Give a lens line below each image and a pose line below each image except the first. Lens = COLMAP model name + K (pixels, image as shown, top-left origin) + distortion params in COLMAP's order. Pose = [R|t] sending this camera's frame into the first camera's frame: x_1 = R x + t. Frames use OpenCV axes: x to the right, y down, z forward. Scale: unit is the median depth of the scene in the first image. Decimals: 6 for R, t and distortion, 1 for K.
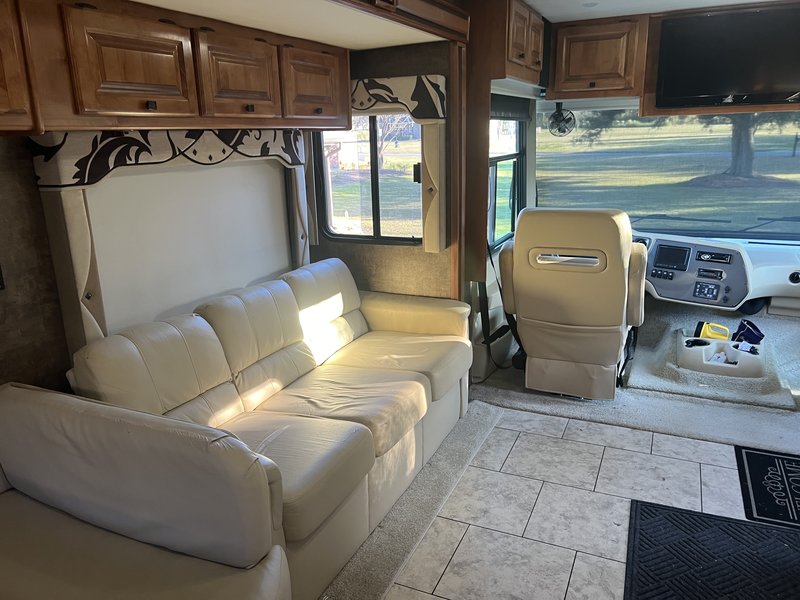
lens RADIAL K [[604.4, 0, 393.6], [0, 604.4, 303.9], [0, 0, 1]] dist [0.041134, -0.037200]
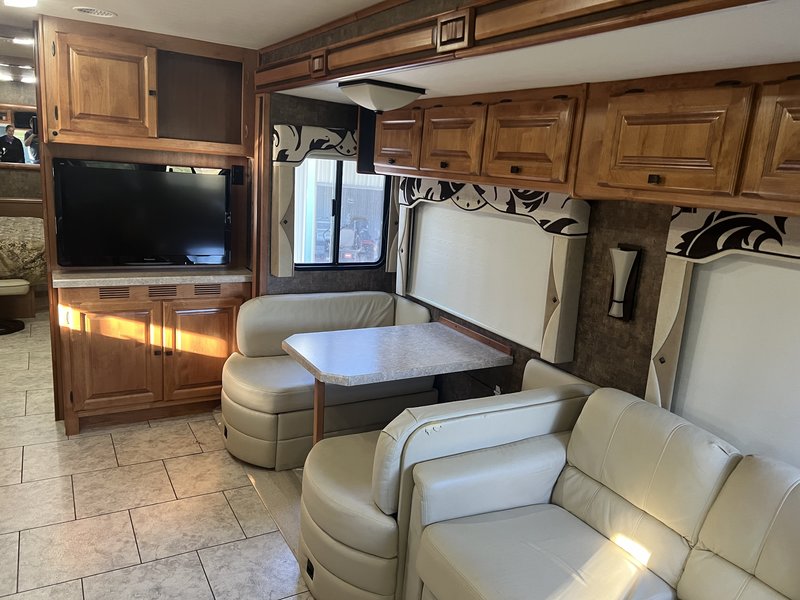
lens RADIAL K [[604.4, 0, 400.3], [0, 604.4, 300.8], [0, 0, 1]] dist [0.041134, -0.037200]
pose [[-0.570711, 0.122361, -0.811983, 0.553684], [-0.316438, 0.879693, 0.354976, -0.317754], [0.757731, 0.459531, -0.463331, 1.067532]]
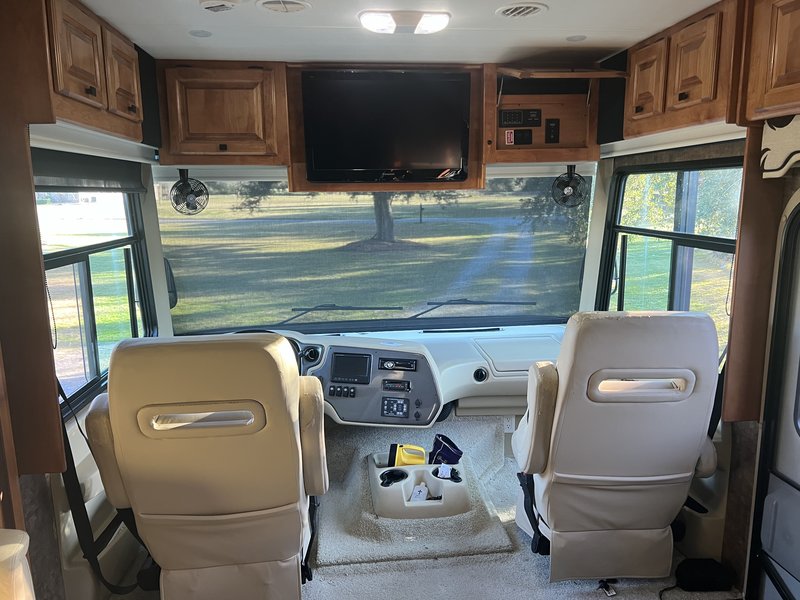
lens RADIAL K [[604.4, 0, 405.6], [0, 604.4, 303.2], [0, 0, 1]] dist [0.041134, -0.037200]
pose [[0.854584, -0.075716, 0.513765, 0.142751], [0.128958, 0.989267, -0.068713, -0.110784], [-0.503047, 0.124975, 0.855175, 0.331781]]
